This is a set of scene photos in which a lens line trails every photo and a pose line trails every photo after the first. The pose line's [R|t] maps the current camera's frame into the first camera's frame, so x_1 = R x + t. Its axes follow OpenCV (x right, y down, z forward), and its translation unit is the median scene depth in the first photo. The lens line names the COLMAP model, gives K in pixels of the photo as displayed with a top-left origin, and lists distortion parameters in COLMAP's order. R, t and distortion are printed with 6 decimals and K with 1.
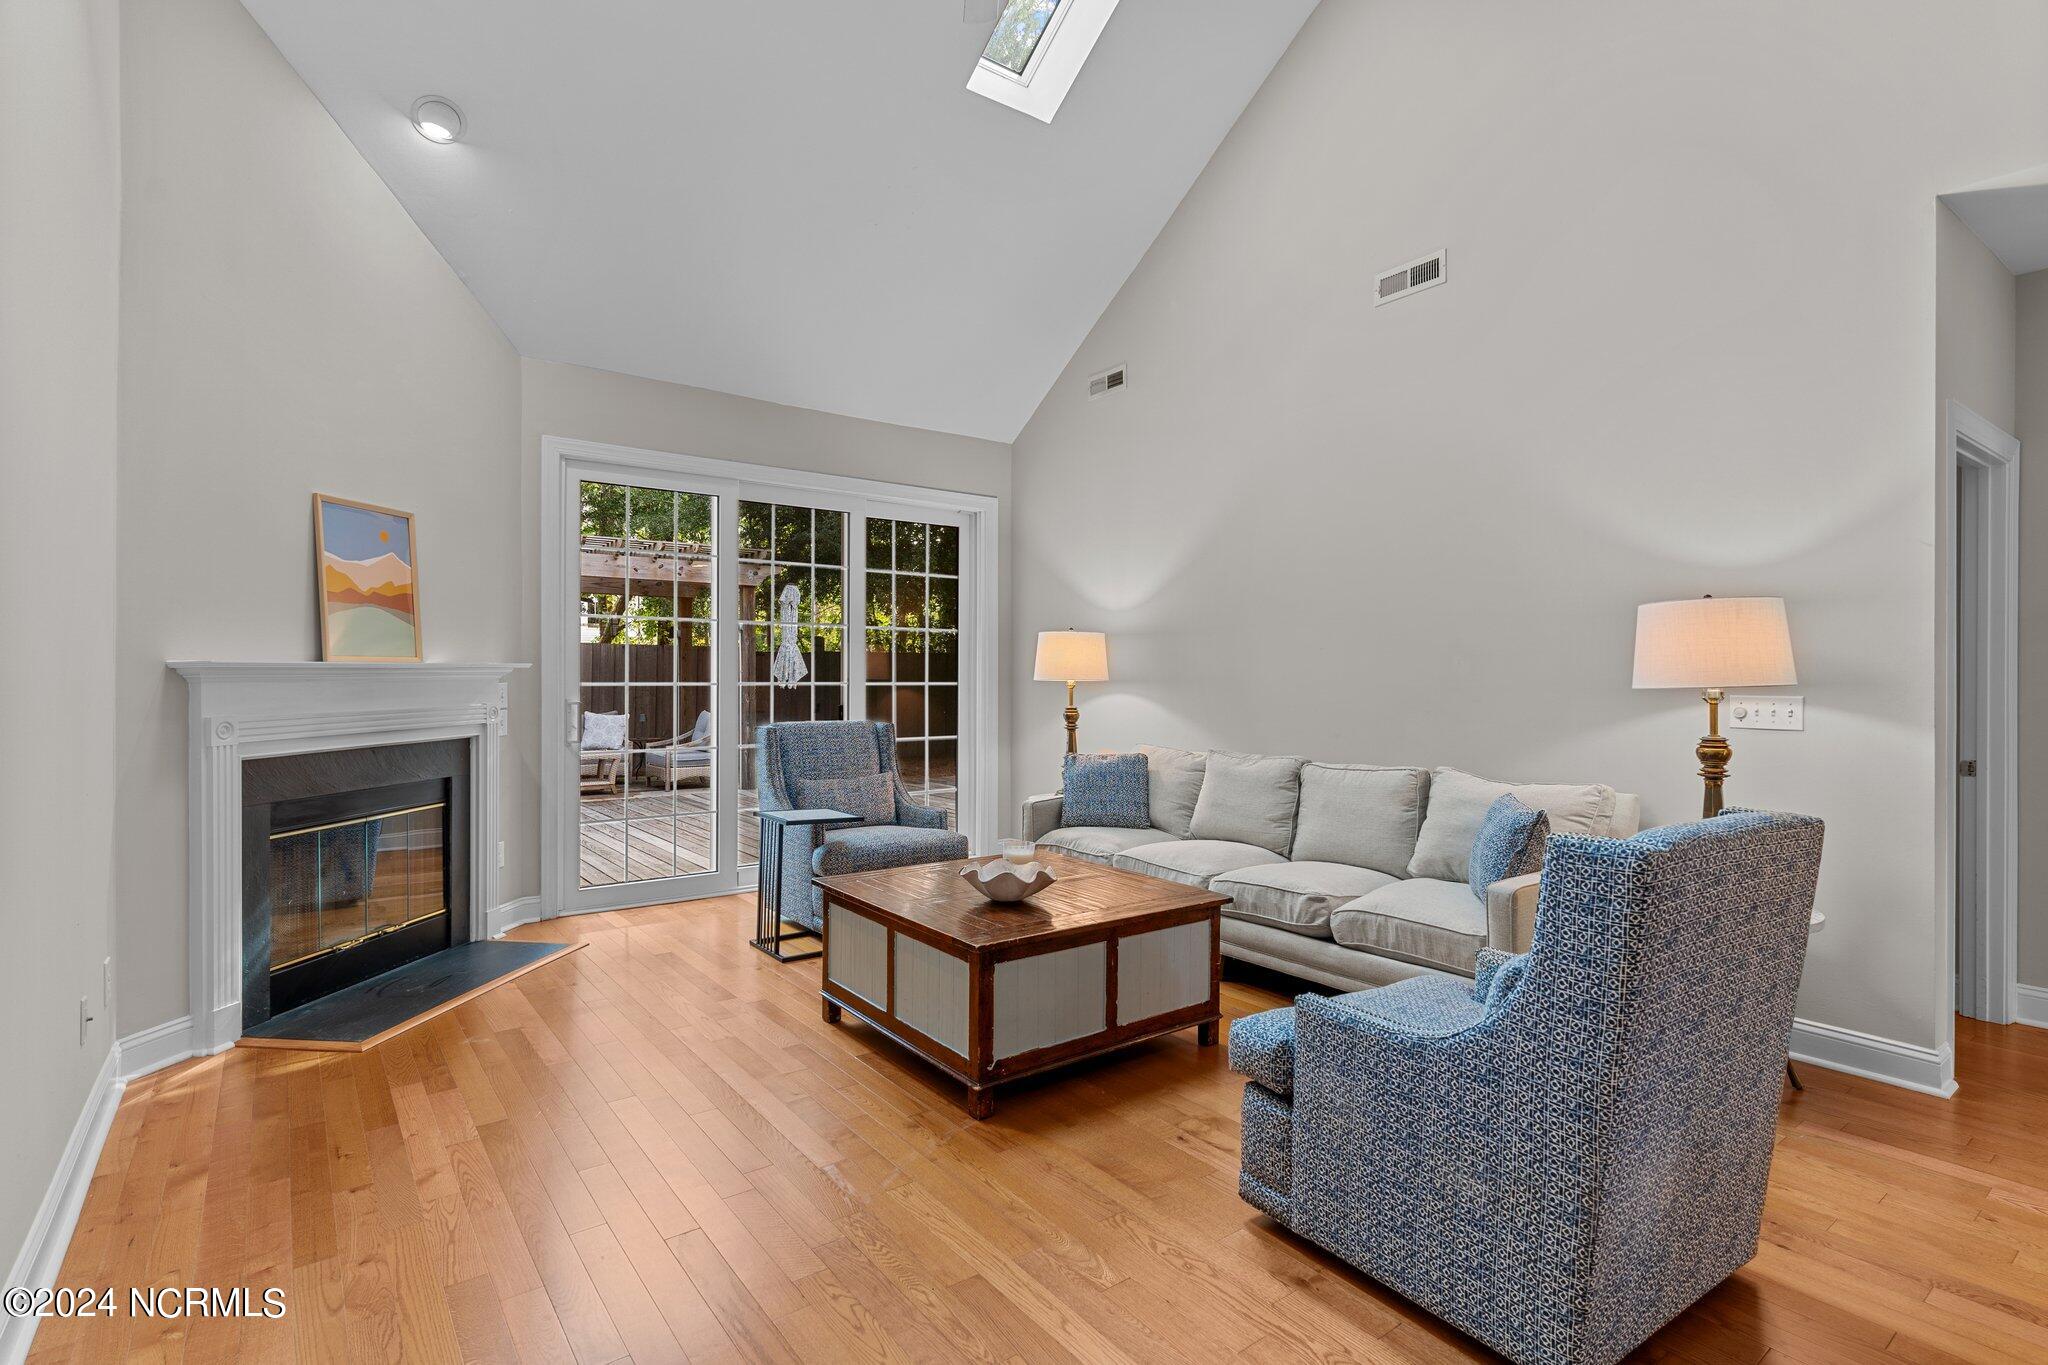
lens RADIAL K [[981.6, 0, 1023.3], [0, 981.6, 674.5], [0, 0, 1]] dist [-0.000489, -0.000333]
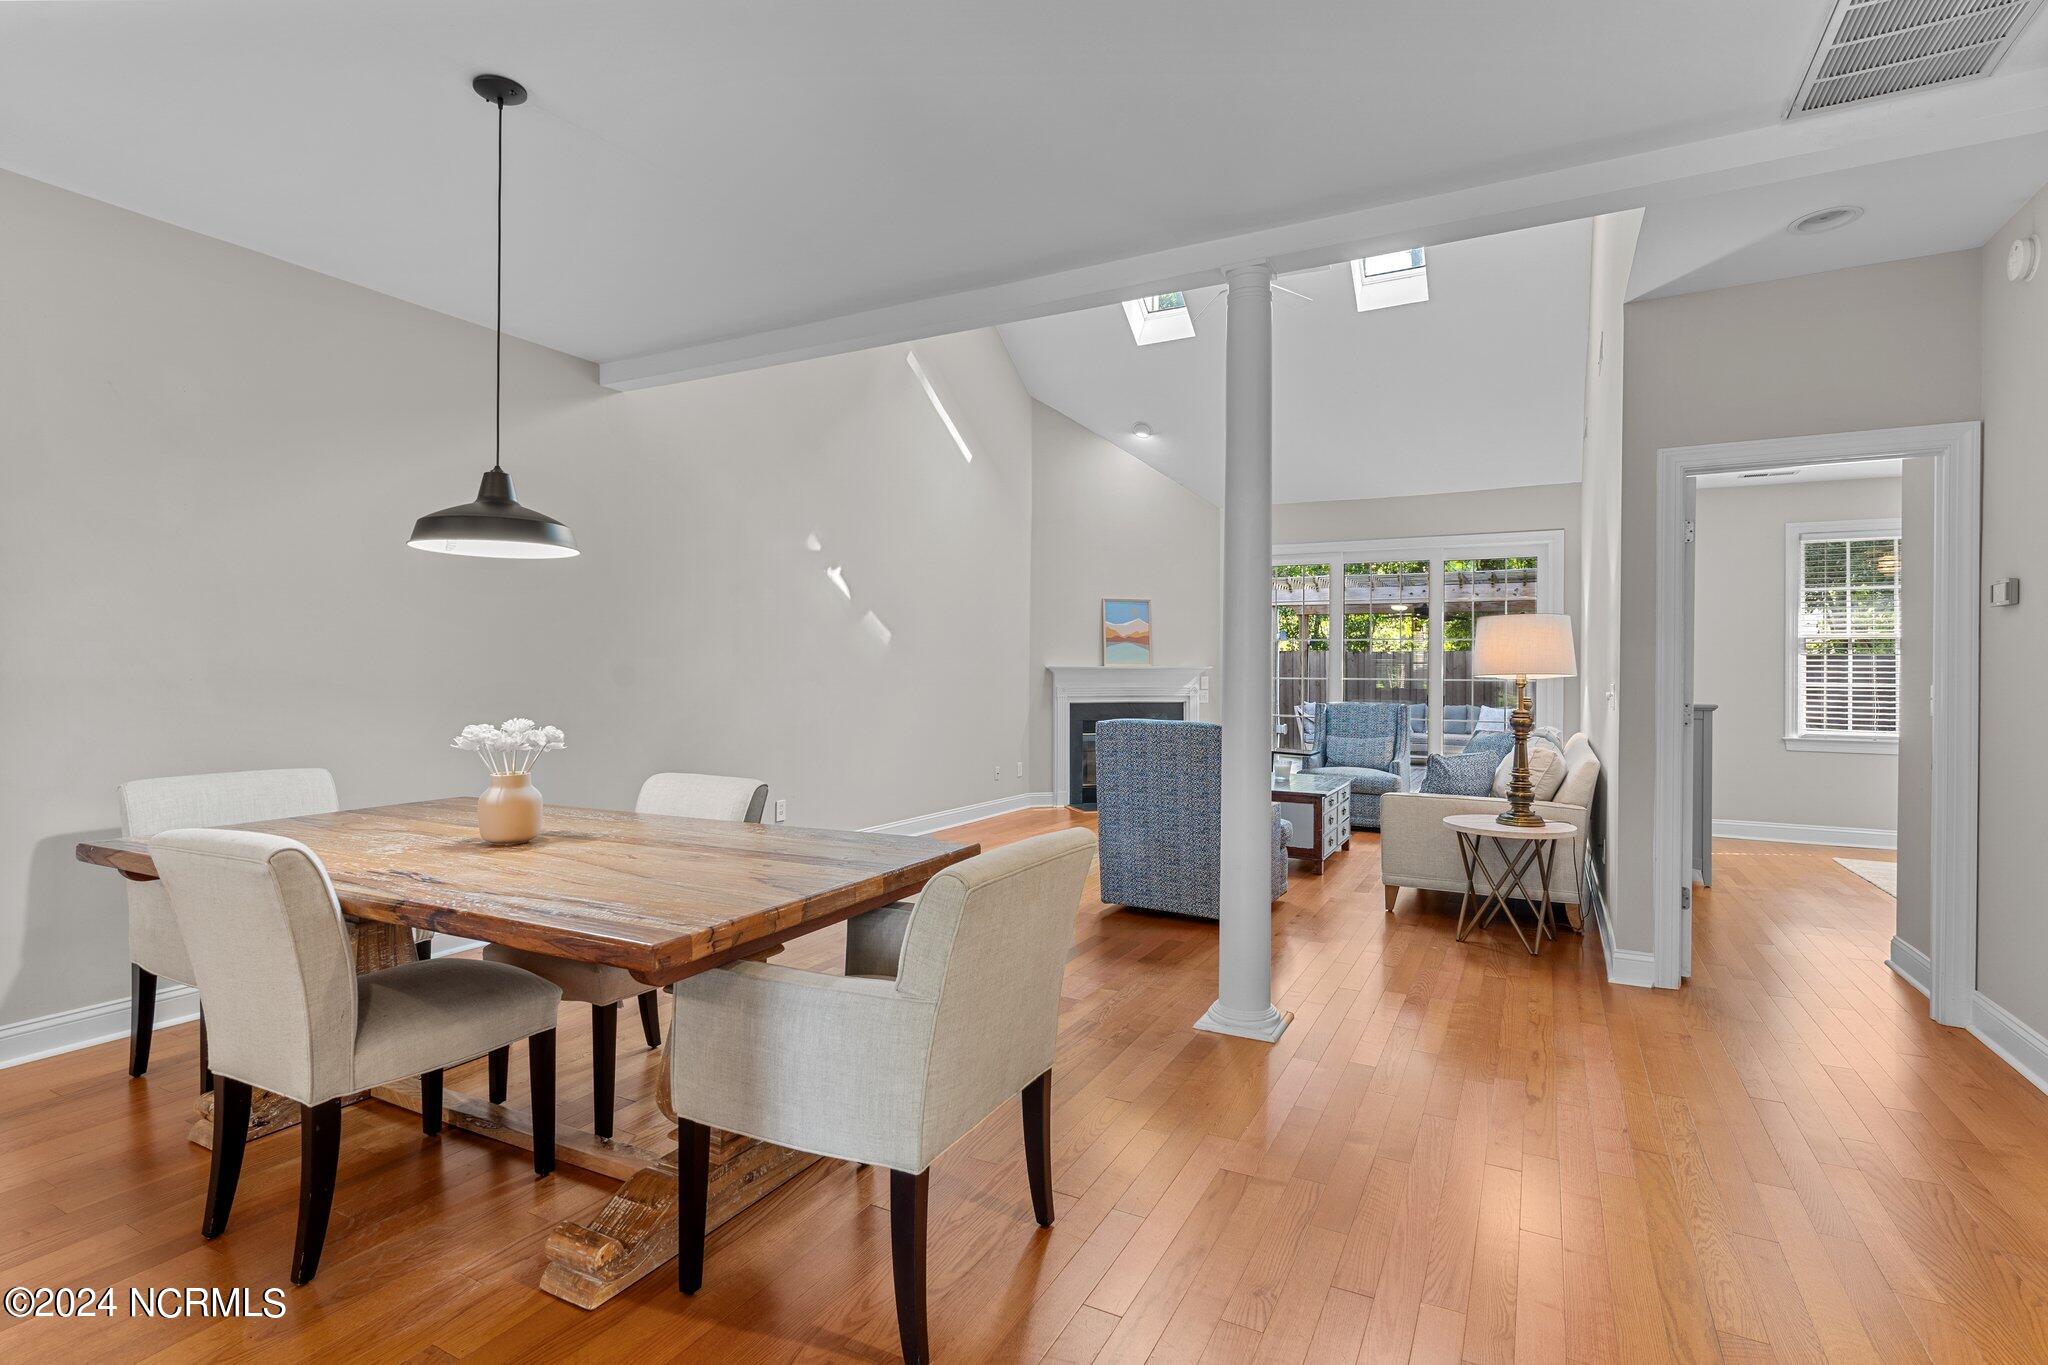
lens RADIAL K [[977.6, 0, 1016.4], [0, 977.6, 666.3], [0, 0, 1]] dist [-0.001402, -0.000799]
pose [[0.418643, -0.006803, -0.908125, 1.653329], [-0.006433, 0.999925, -0.010456, 0.016647], [0.908128, 0.010219, 0.418568, -0.269732]]
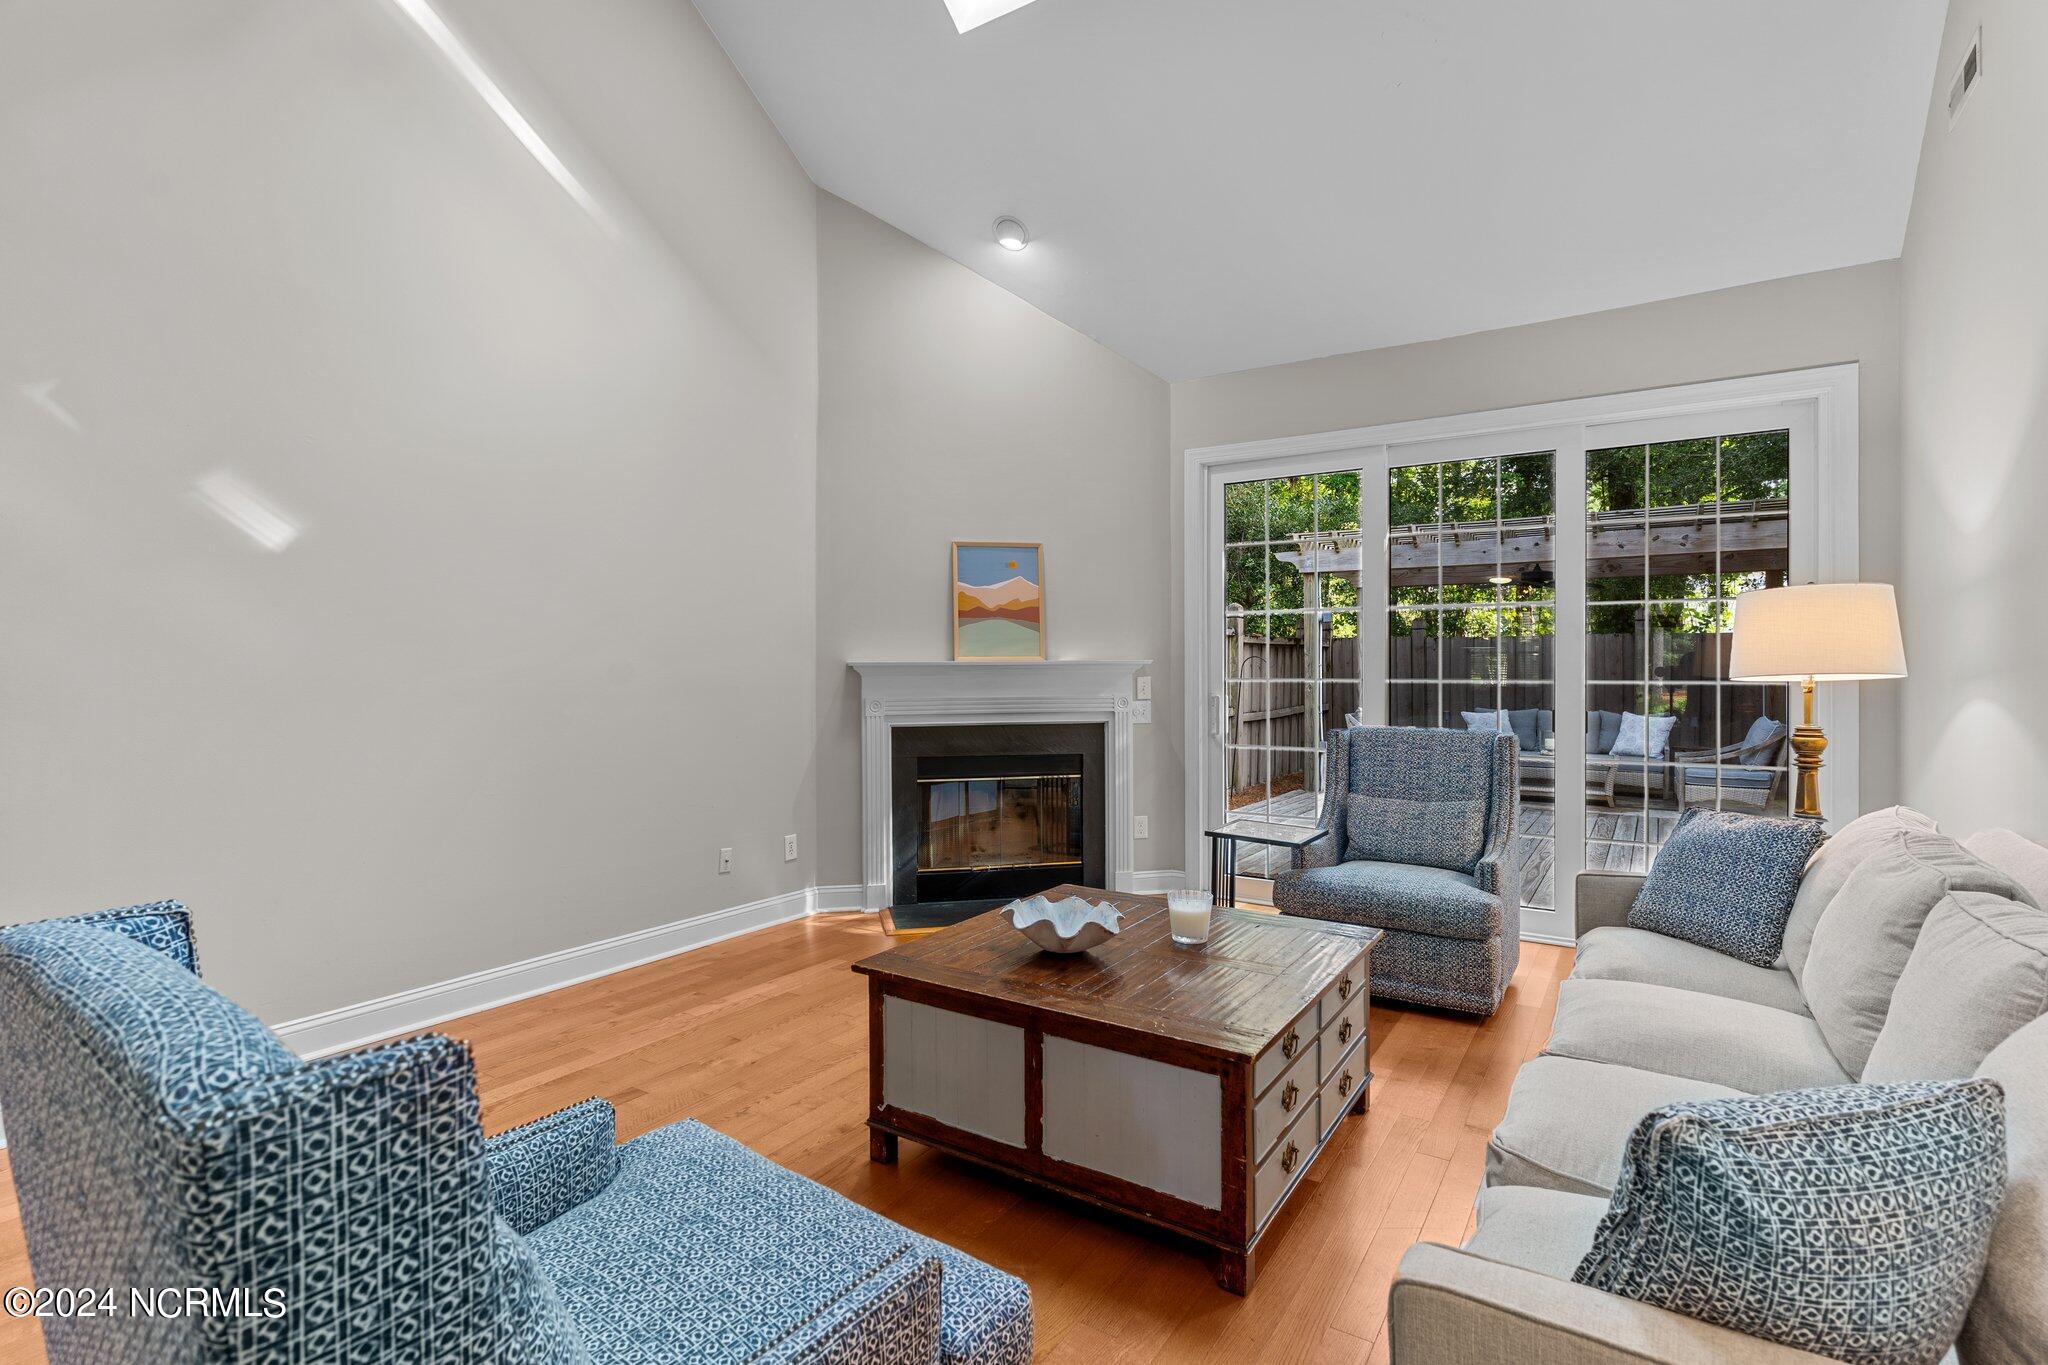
lens RADIAL K [[980.5, 0, 1013.4], [0, 980.5, 670.0], [0, 0, 1]] dist [0.002887, 0.000383]
pose [[0.335935, -0.001689, -0.941883, 0.731637], [0.002285, 0.999997, -0.000979, 0.001836], [0.941882, -0.001824, 0.335938, 0.700135]]
